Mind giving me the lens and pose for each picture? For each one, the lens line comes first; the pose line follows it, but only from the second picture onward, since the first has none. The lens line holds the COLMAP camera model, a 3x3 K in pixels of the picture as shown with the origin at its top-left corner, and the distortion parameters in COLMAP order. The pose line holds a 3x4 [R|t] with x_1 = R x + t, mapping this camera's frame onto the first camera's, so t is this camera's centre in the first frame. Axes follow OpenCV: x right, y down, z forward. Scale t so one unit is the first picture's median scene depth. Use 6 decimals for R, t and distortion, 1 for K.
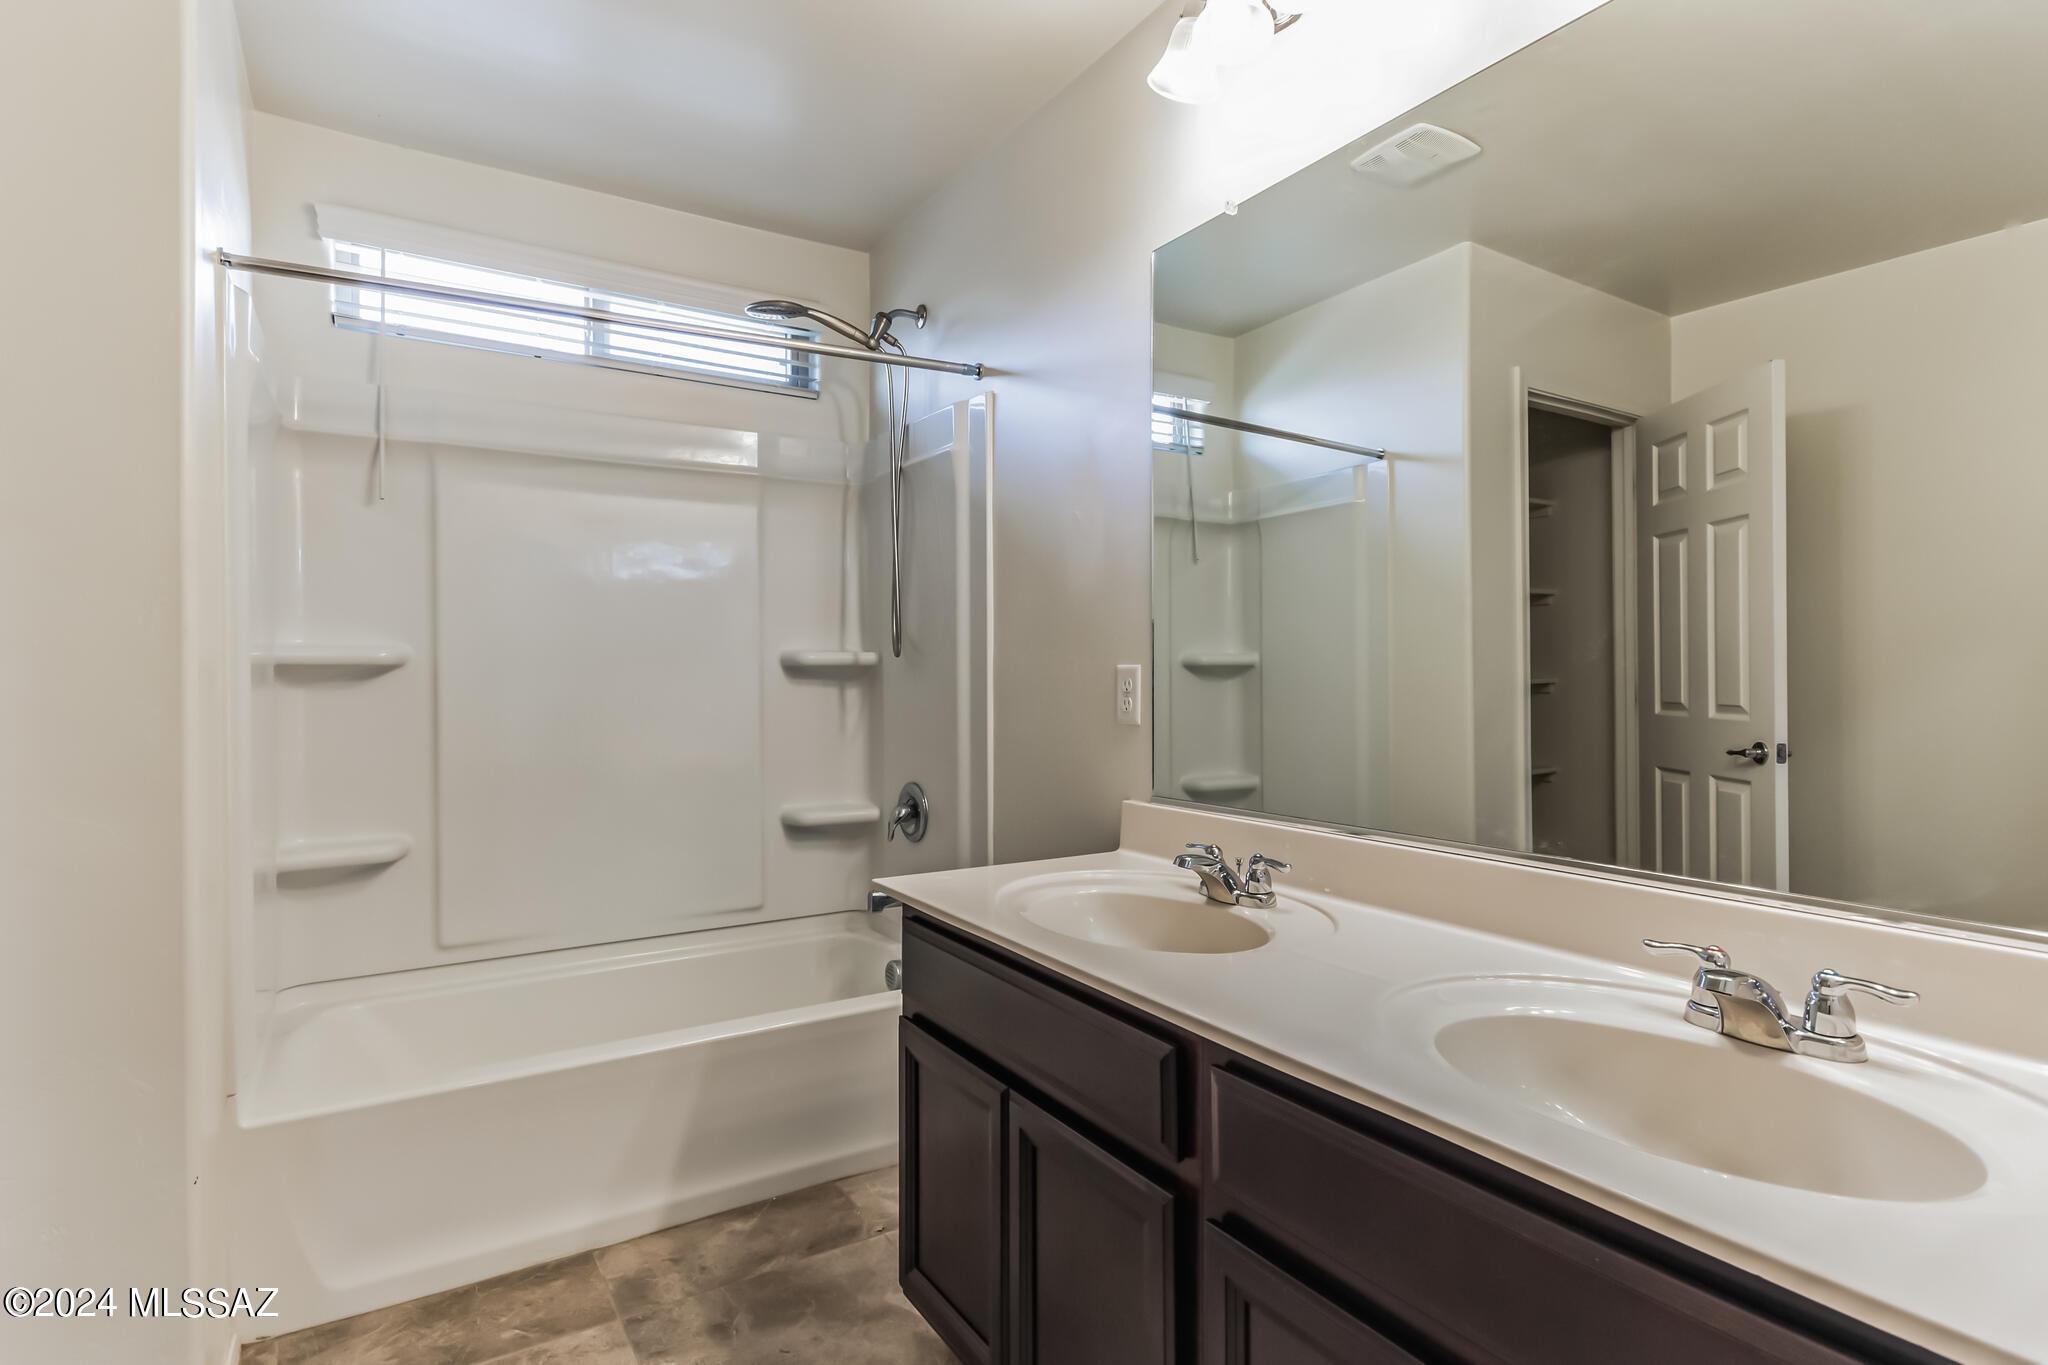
lens RADIAL K [[1080.0, 0, 1033.4], [0, 1080.0, 676.2], [0, 0, 1]] dist [0.000874, 0.000798]
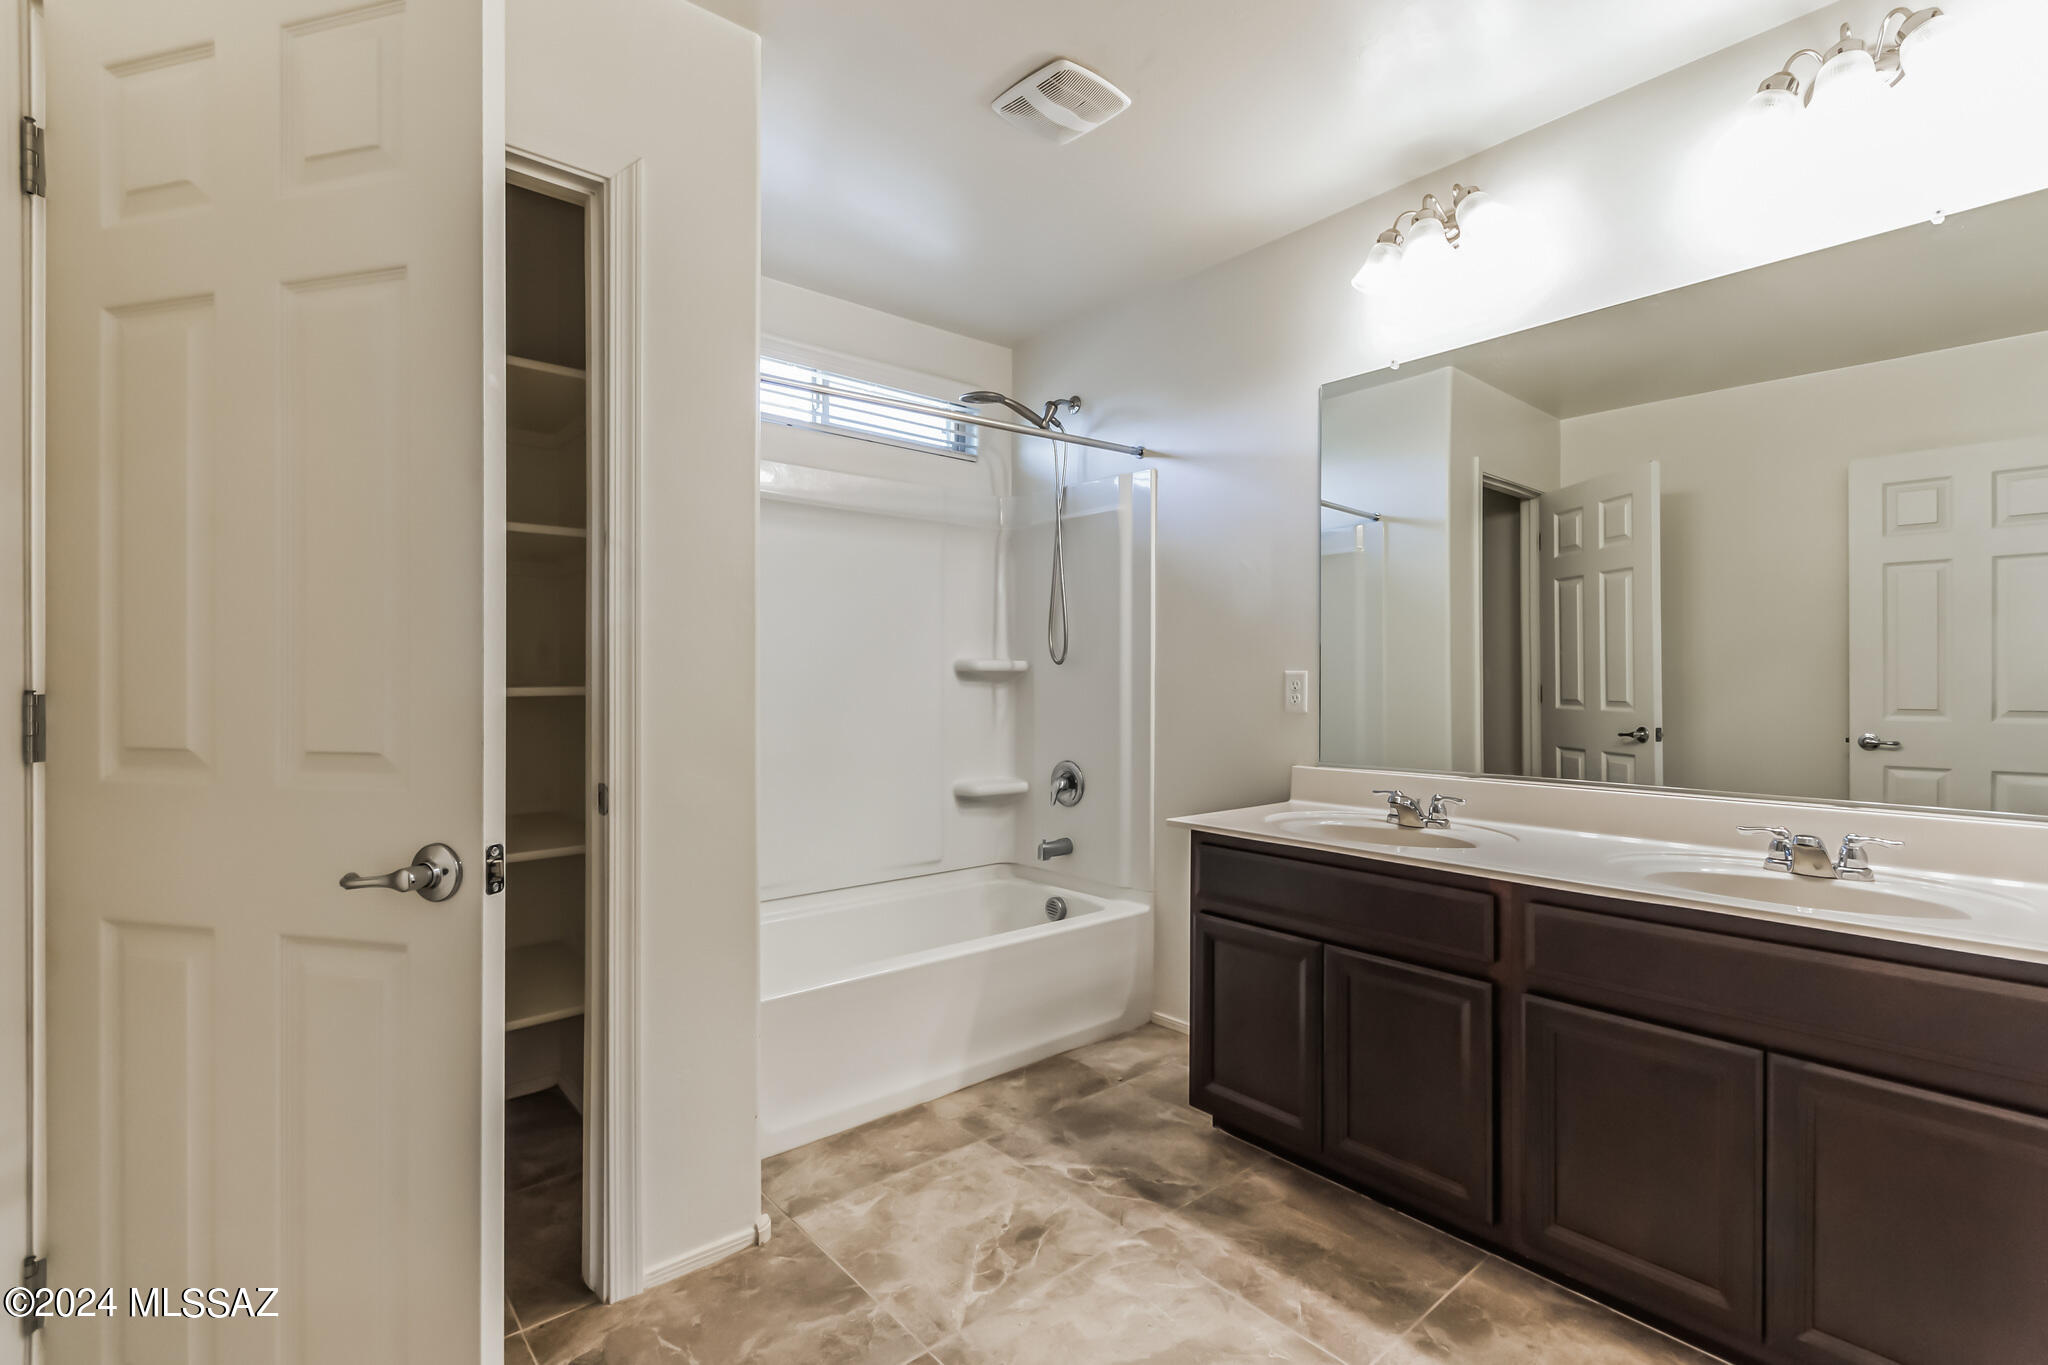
lens RADIAL K [[1002.6, 0, 1012.2], [0, 1002.6, 682.0], [0, 0, 1]] dist [0.001428, 0.005114]
pose [[0.987820, 0.002695, 0.155579, -0.364743], [-0.002698, 0.999996, -0.000190, 0.003732], [-0.155579, -0.000232, 0.987823, -0.187026]]
